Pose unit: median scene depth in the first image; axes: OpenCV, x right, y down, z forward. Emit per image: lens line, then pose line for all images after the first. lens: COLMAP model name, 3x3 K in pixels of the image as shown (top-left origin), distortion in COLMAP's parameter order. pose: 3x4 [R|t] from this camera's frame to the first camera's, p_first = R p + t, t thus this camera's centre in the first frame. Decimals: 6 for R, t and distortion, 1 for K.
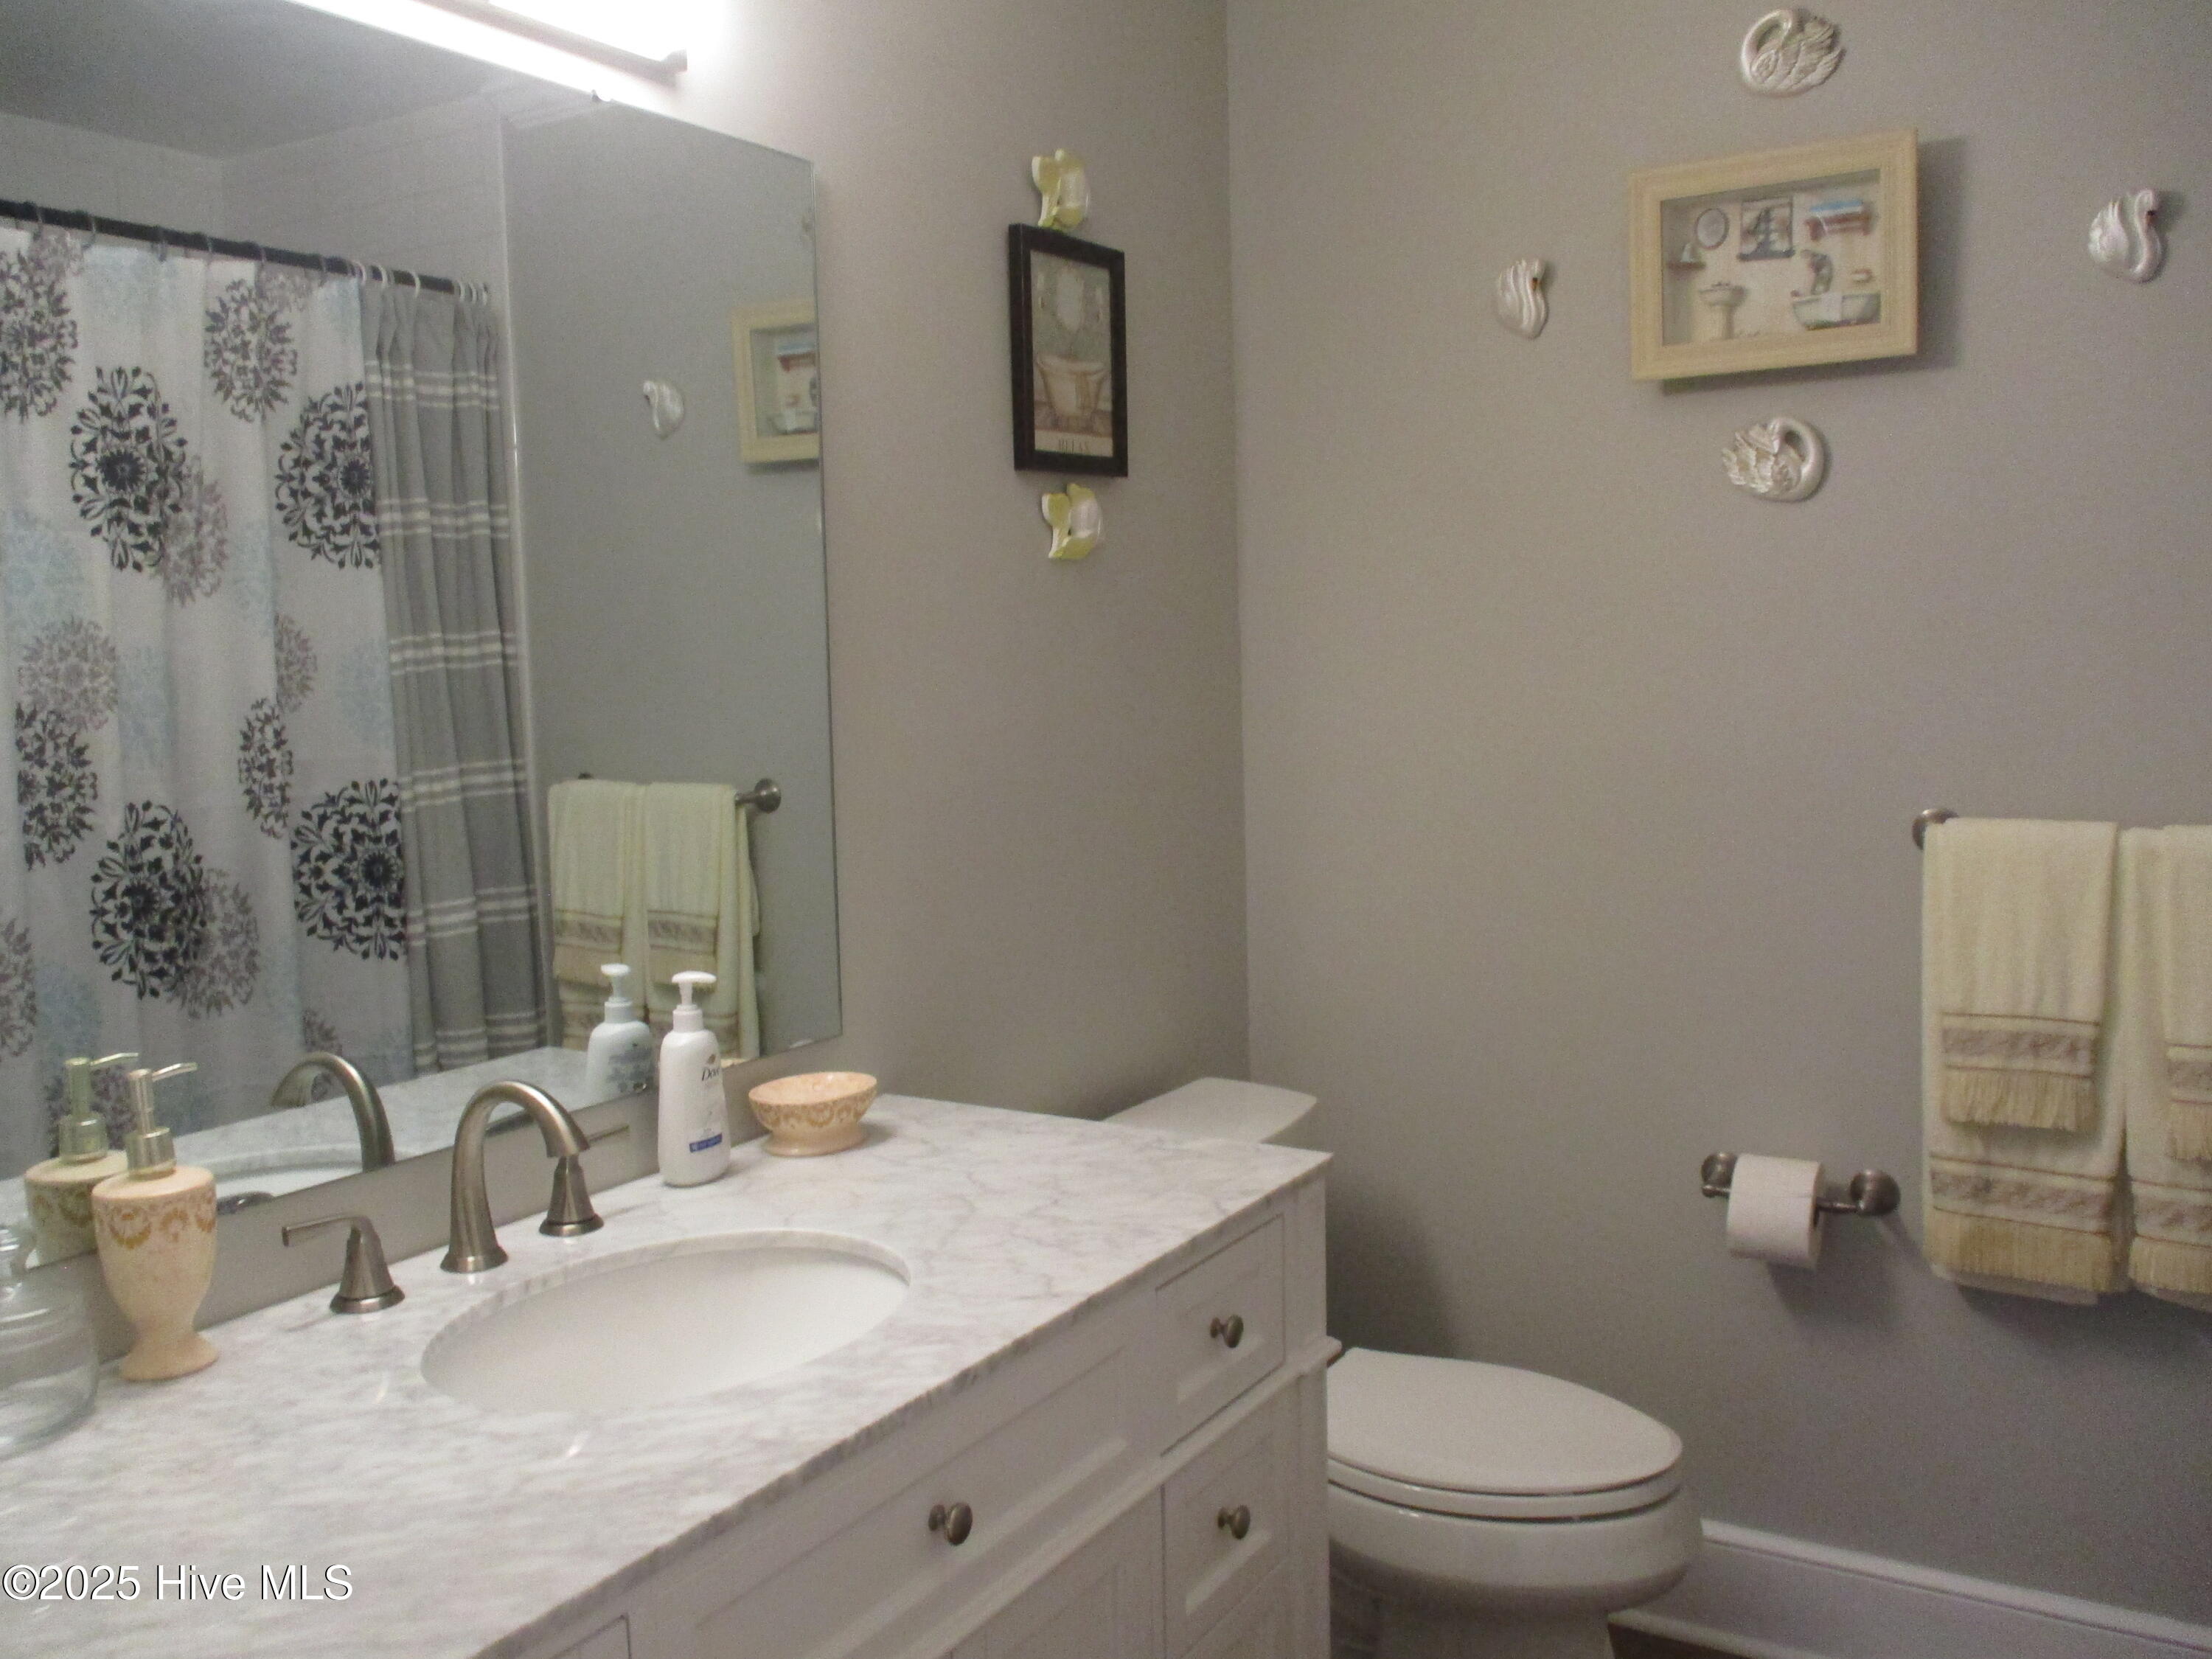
lens RADIAL K [[1852.3, 0, 1109.3], [0, 1852.3, 821.7], [0, 0, 1]] dist [-0.030337, 0.012291]
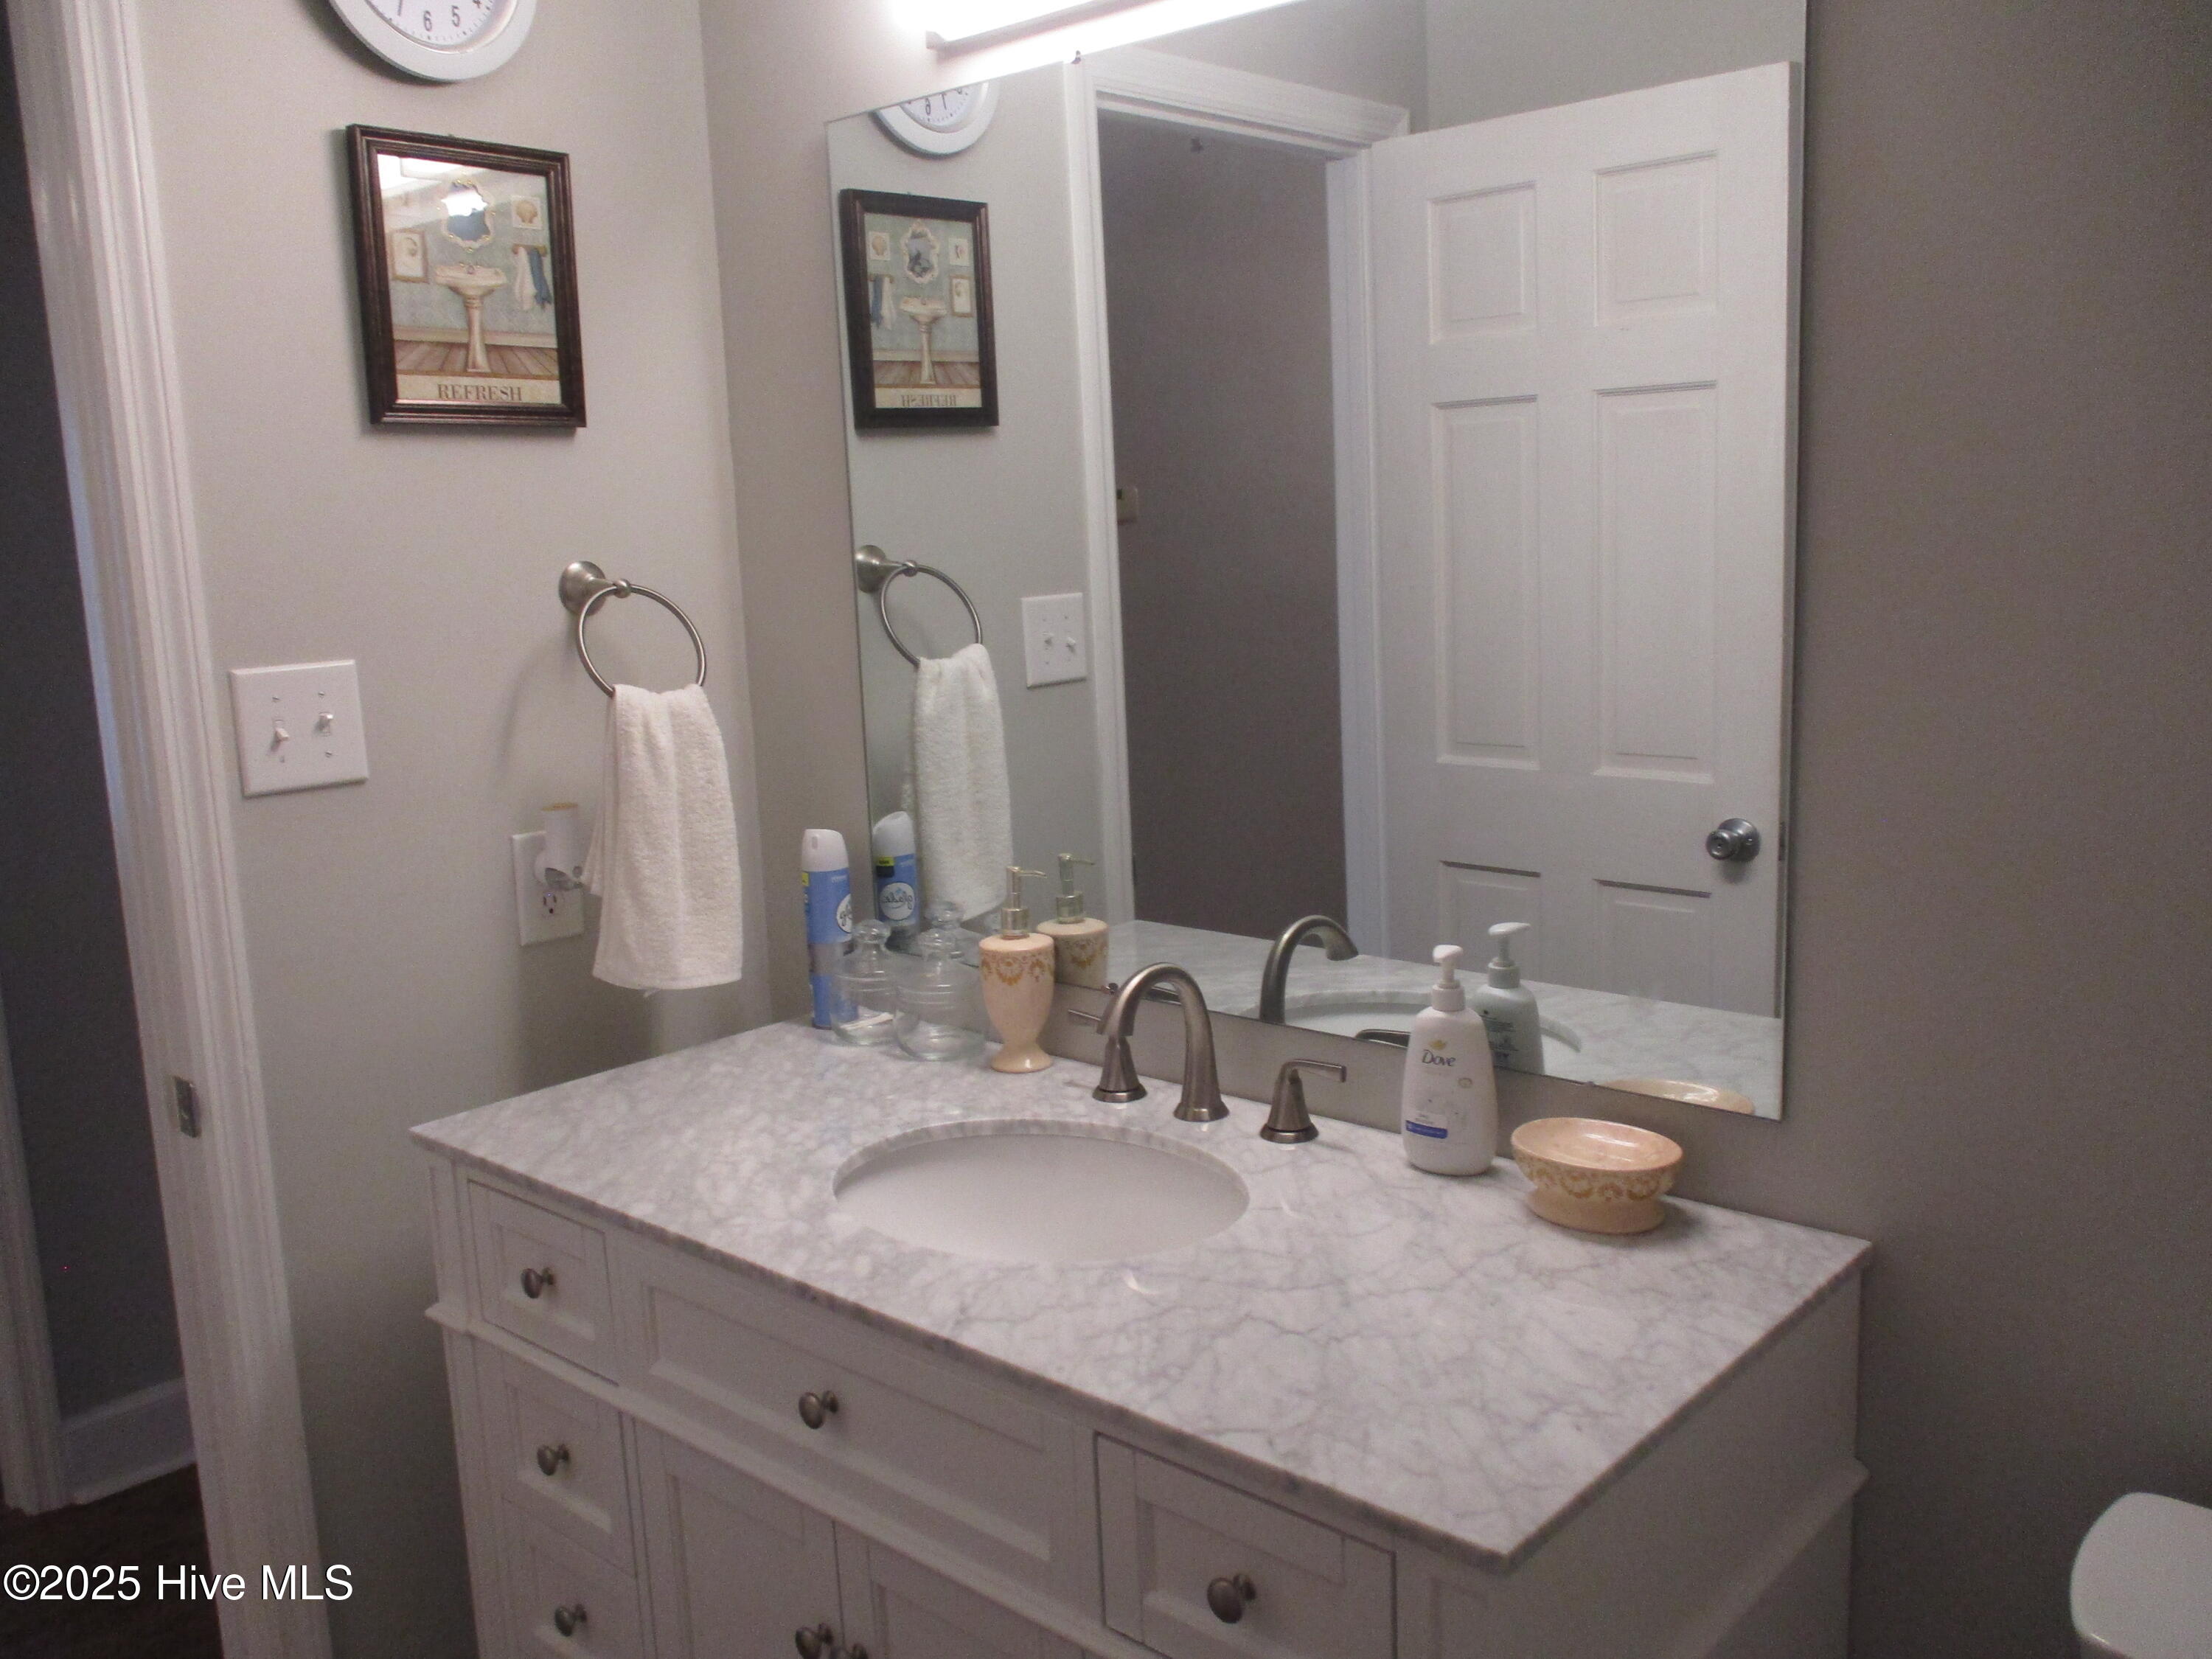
lens RADIAL K [[1852.3, 0, 1109.3], [0, 1852.3, 821.7], [0, 0, 1]] dist [-0.030337, 0.012291]
pose [[-0.176043, 0.191812, -0.965514, 0.889554], [-0.051666, 0.977680, 0.203649, -0.205892], [0.983026, 0.085735, -0.162203, 1.308813]]
